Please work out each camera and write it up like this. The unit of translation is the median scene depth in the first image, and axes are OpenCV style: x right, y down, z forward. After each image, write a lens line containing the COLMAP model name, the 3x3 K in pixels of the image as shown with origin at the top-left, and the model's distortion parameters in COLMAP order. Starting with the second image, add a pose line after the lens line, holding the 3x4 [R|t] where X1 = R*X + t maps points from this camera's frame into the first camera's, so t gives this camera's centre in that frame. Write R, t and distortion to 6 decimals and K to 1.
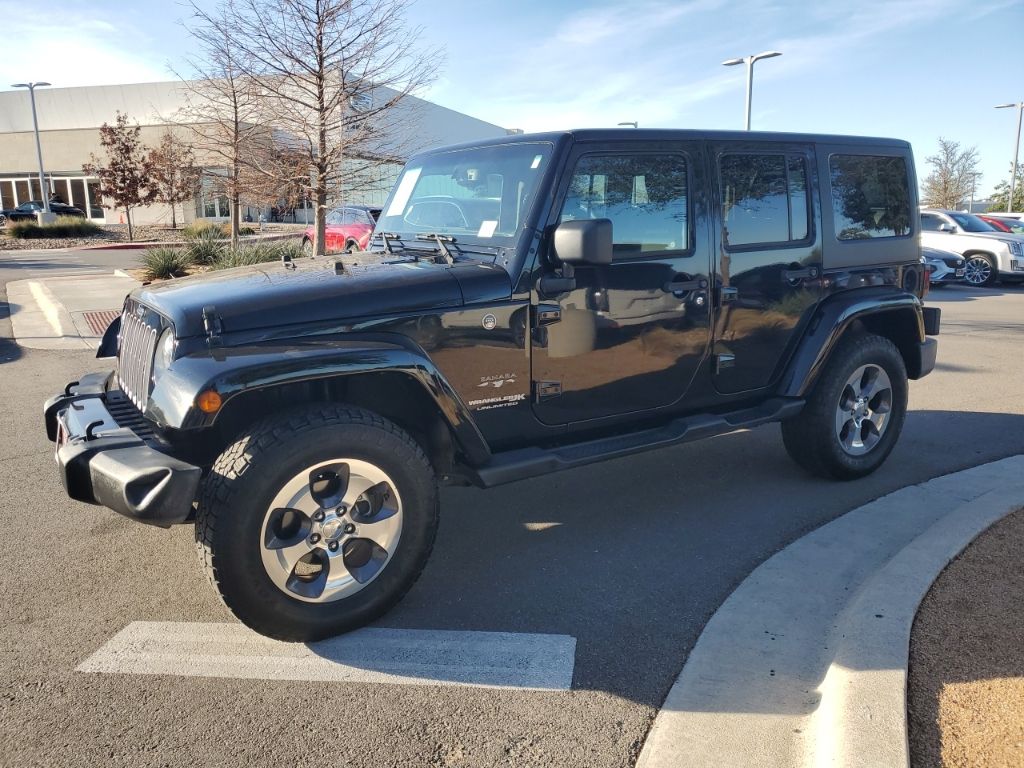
lens RADIAL K [[795.4, 0, 505.5], [0, 795.4, 386.9], [0, 0, 1]] dist [0.012839, 0.007662]
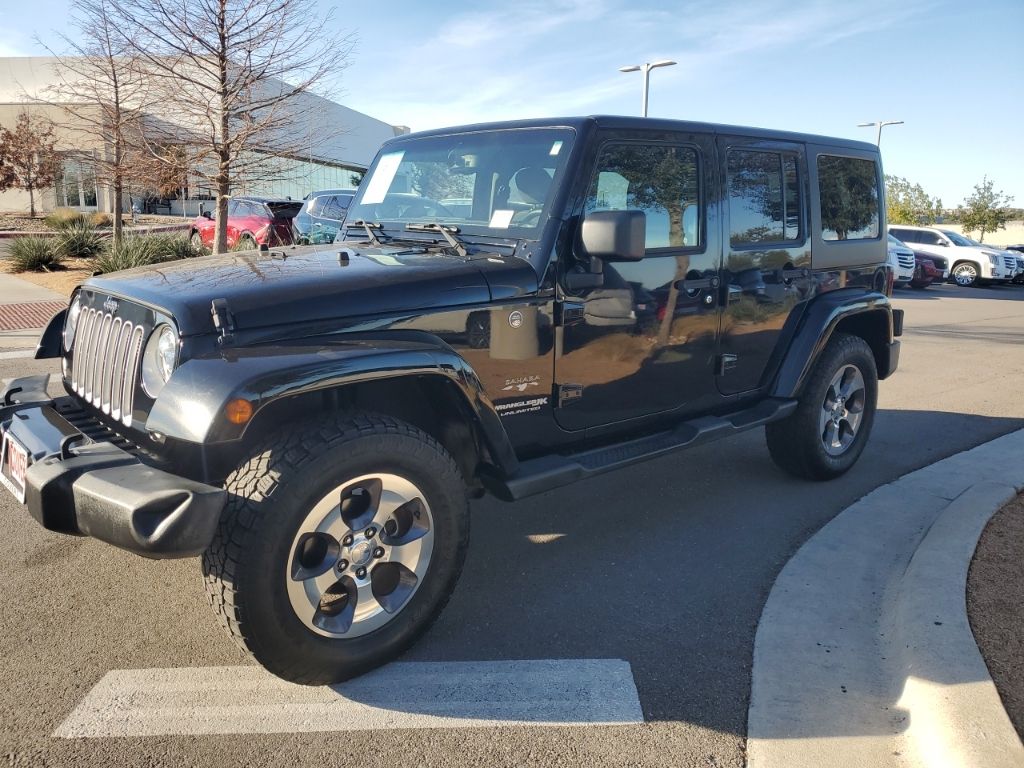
lens RADIAL K [[795.4, 0, 505.5], [0, 795.4, 386.9], [0, 0, 1]] dist [0.012839, 0.007662]
pose [[0.988716, -0.005913, 0.149683, -0.169272], [0.005991, 0.999982, -0.000068, -0.004298], [-0.149679, 0.000964, 0.988734, 0.094714]]
